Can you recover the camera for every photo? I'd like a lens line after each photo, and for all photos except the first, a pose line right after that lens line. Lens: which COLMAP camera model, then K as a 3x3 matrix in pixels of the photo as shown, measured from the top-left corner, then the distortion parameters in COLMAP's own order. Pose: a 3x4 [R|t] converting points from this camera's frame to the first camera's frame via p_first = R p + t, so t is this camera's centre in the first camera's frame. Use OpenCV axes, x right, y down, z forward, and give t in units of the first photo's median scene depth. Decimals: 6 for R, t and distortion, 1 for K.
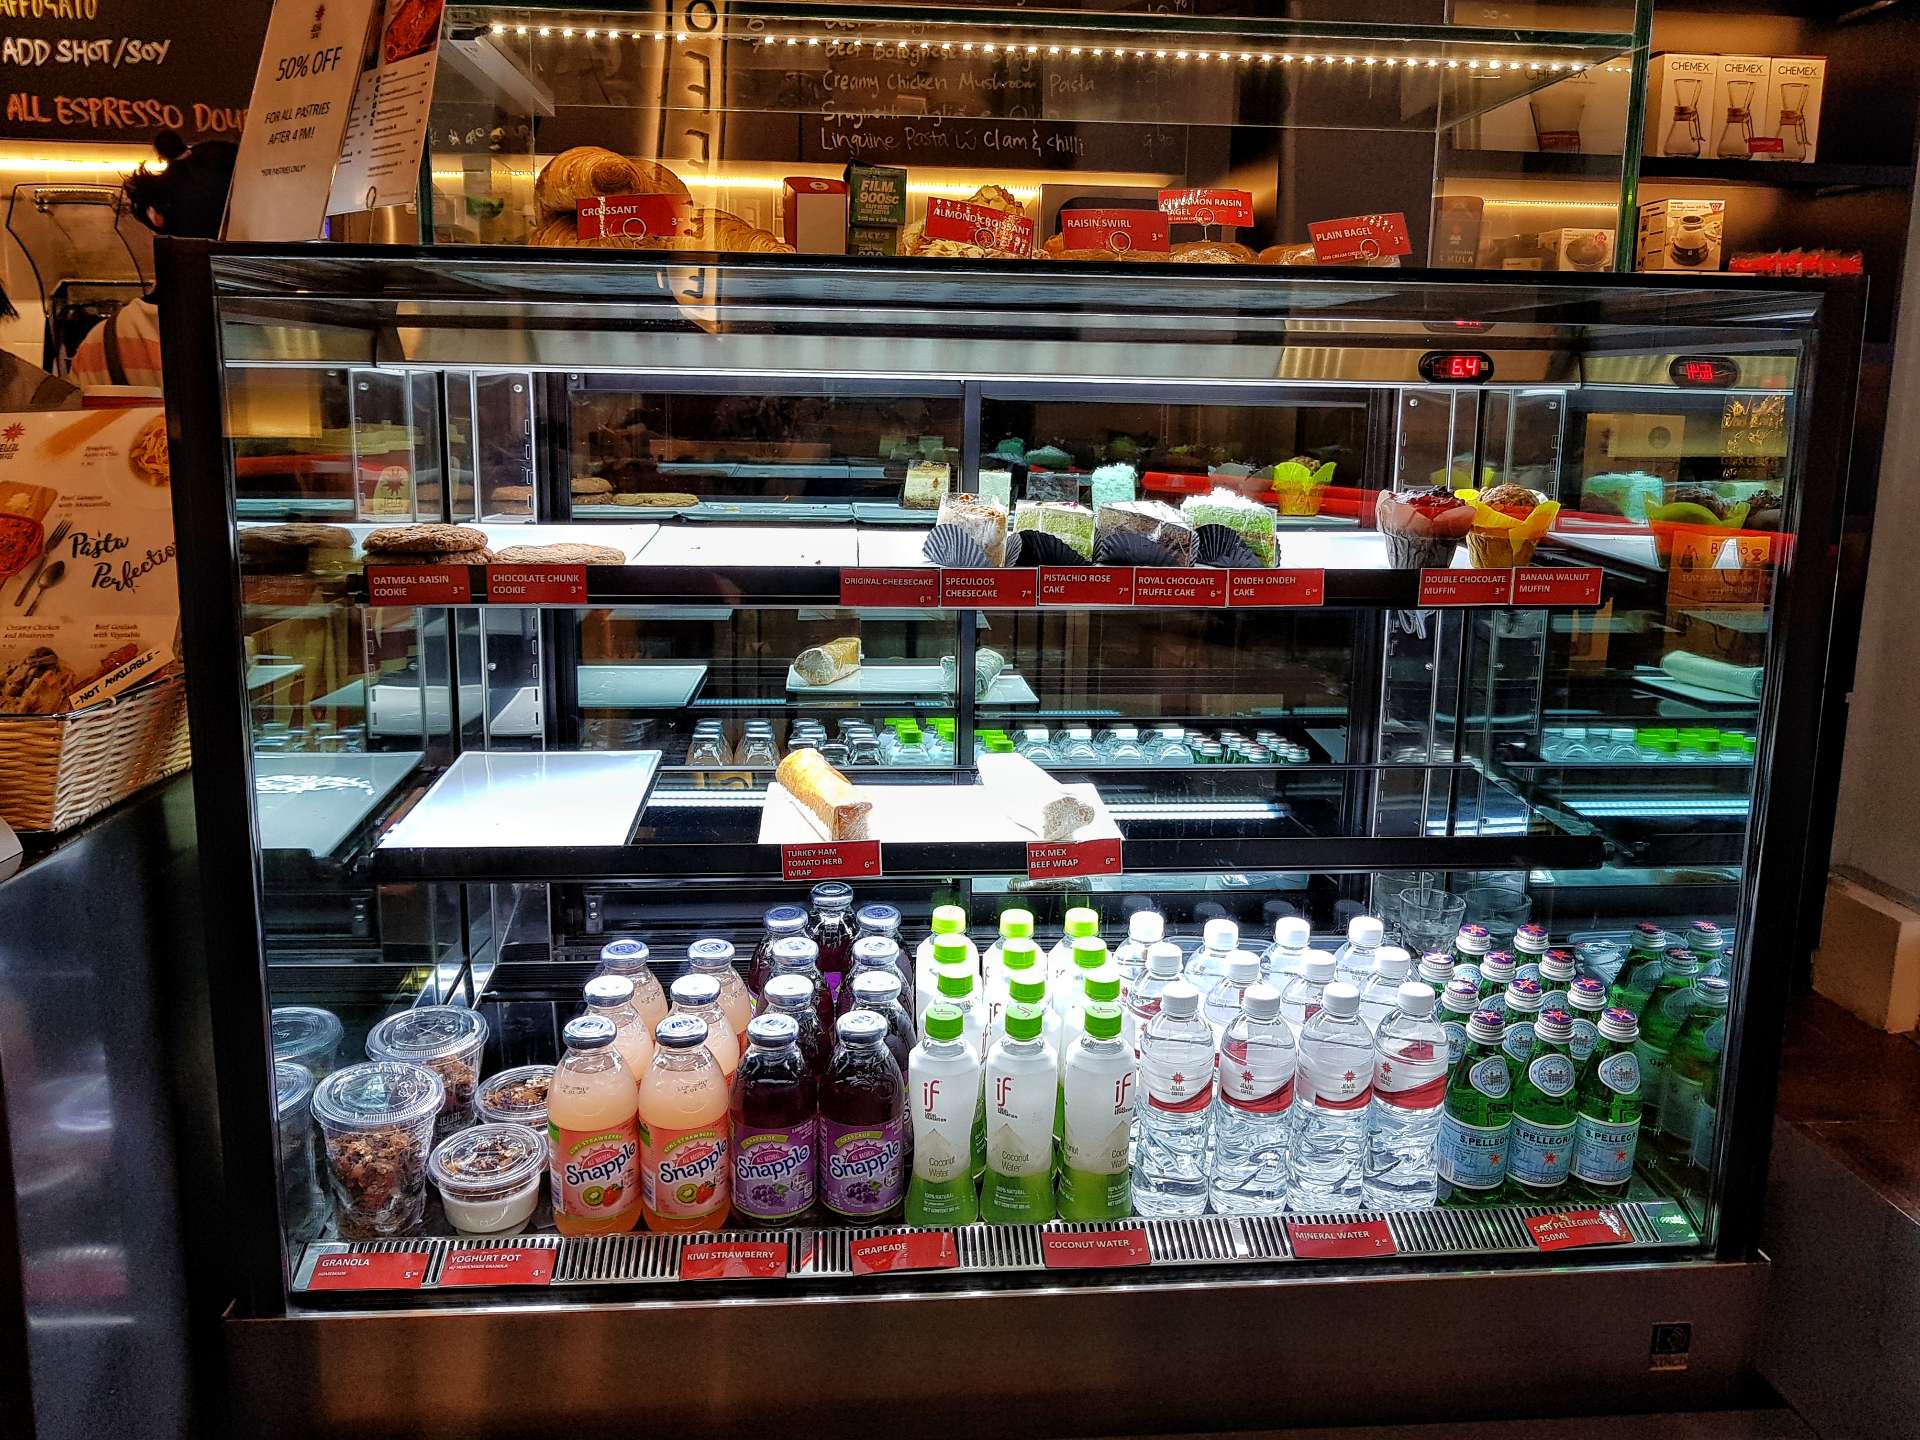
lens RADIAL K [[1547.3, 0, 960.2], [0, 1547.3, 663.3], [0, 0, 1]] dist [-0.009445, 0.002366]
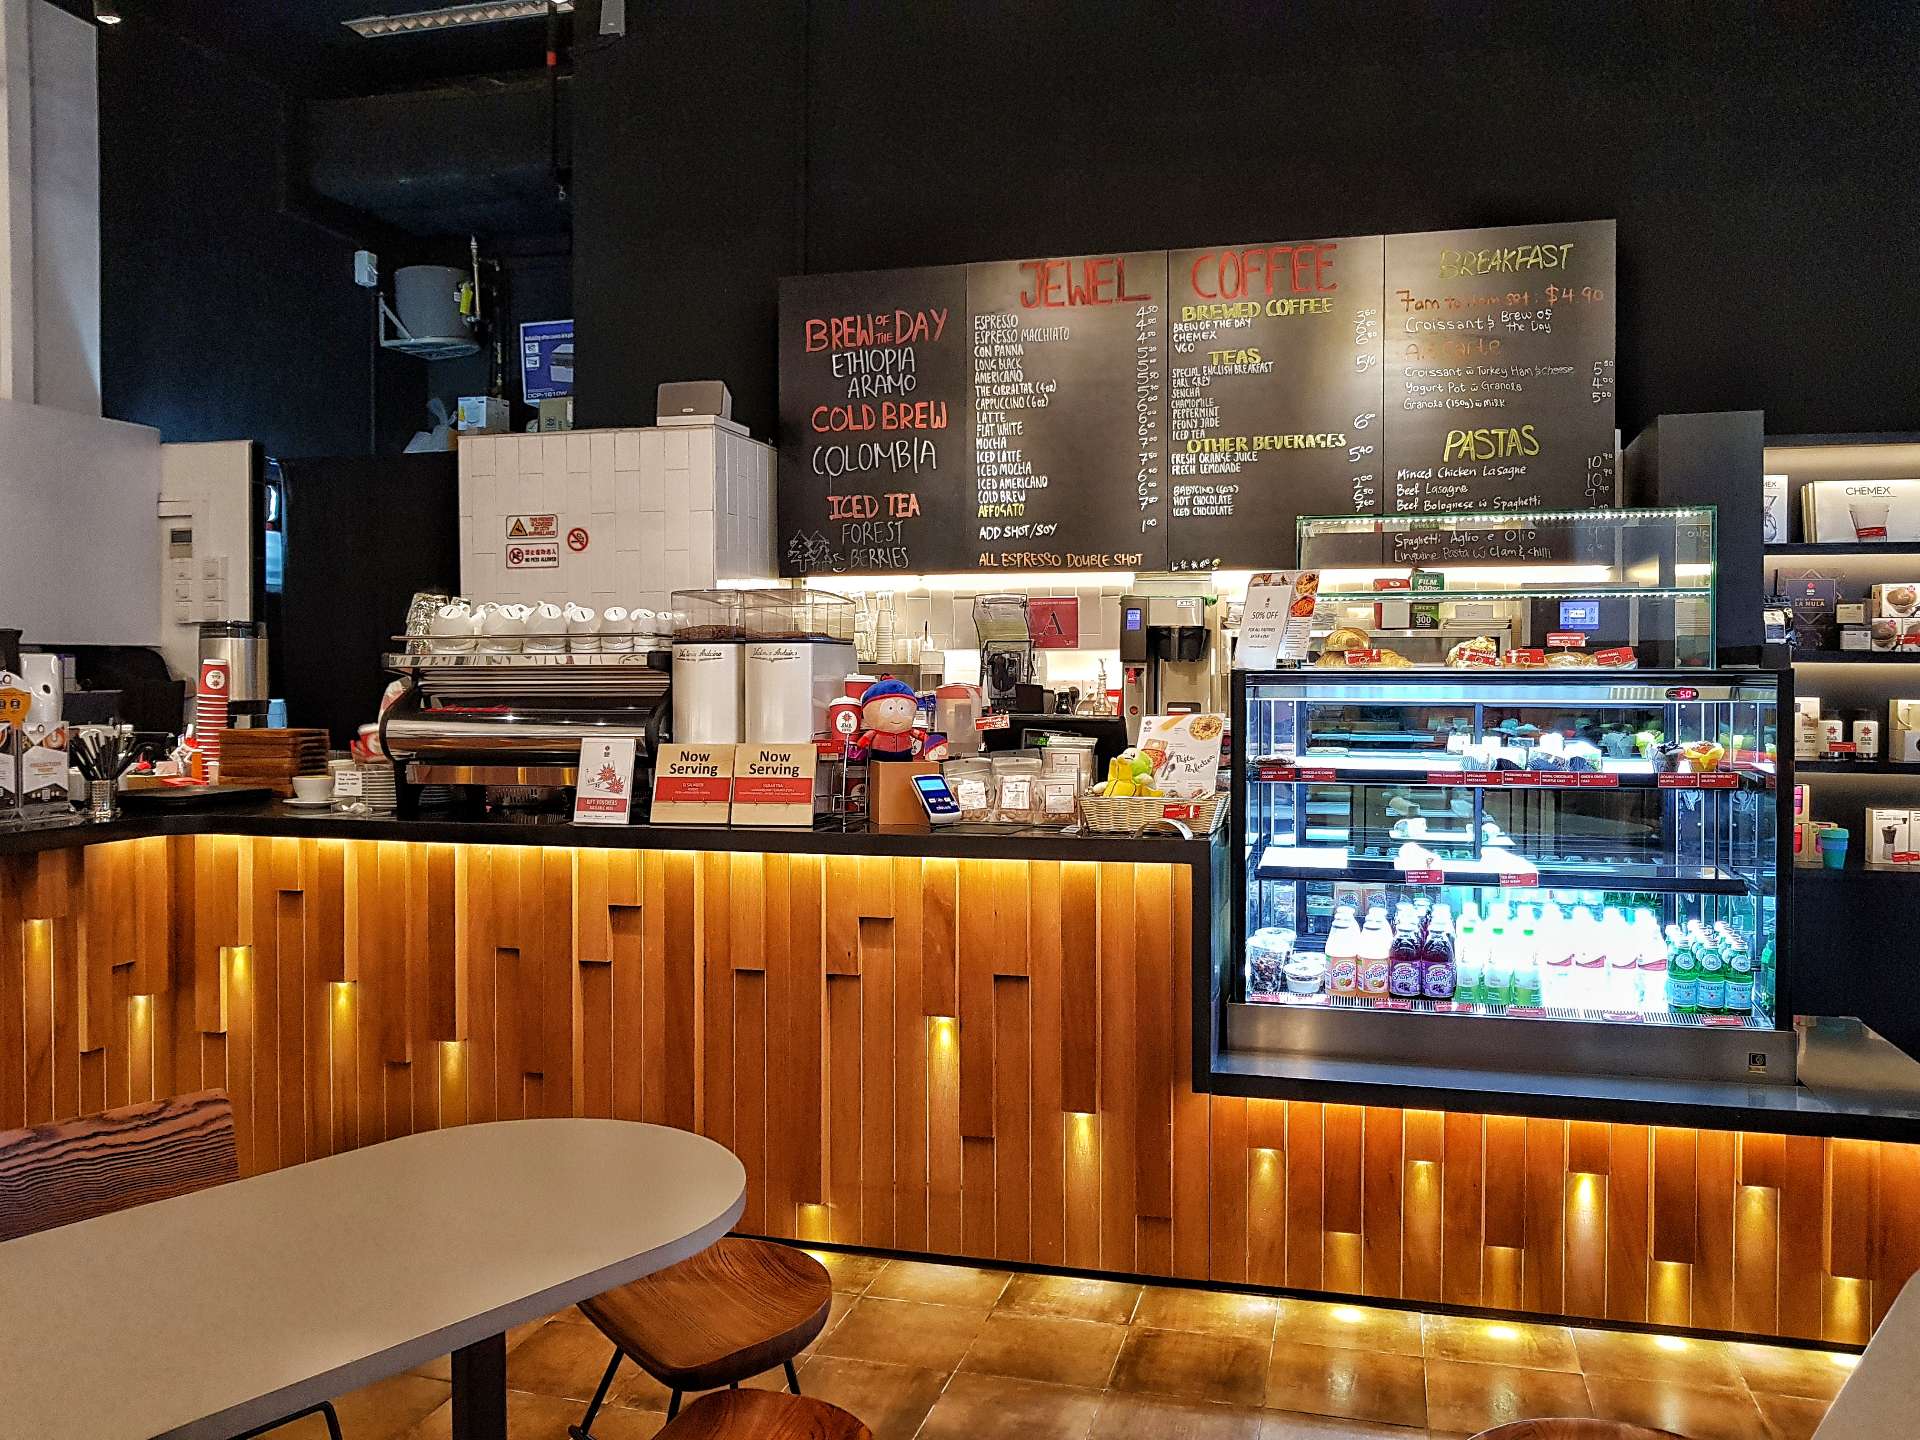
lens RADIAL K [[1547.3, 0, 946.6], [0, 1547.3, 670.3], [0, 0, 1]] dist [-0.009445, 0.002366]
pose [[0.943045, -0.014954, -0.332328, 0.033306], [-0.041646, 0.985823, -0.162538, 0.242370], [0.330047, 0.167121, 0.929053, -1.846435]]
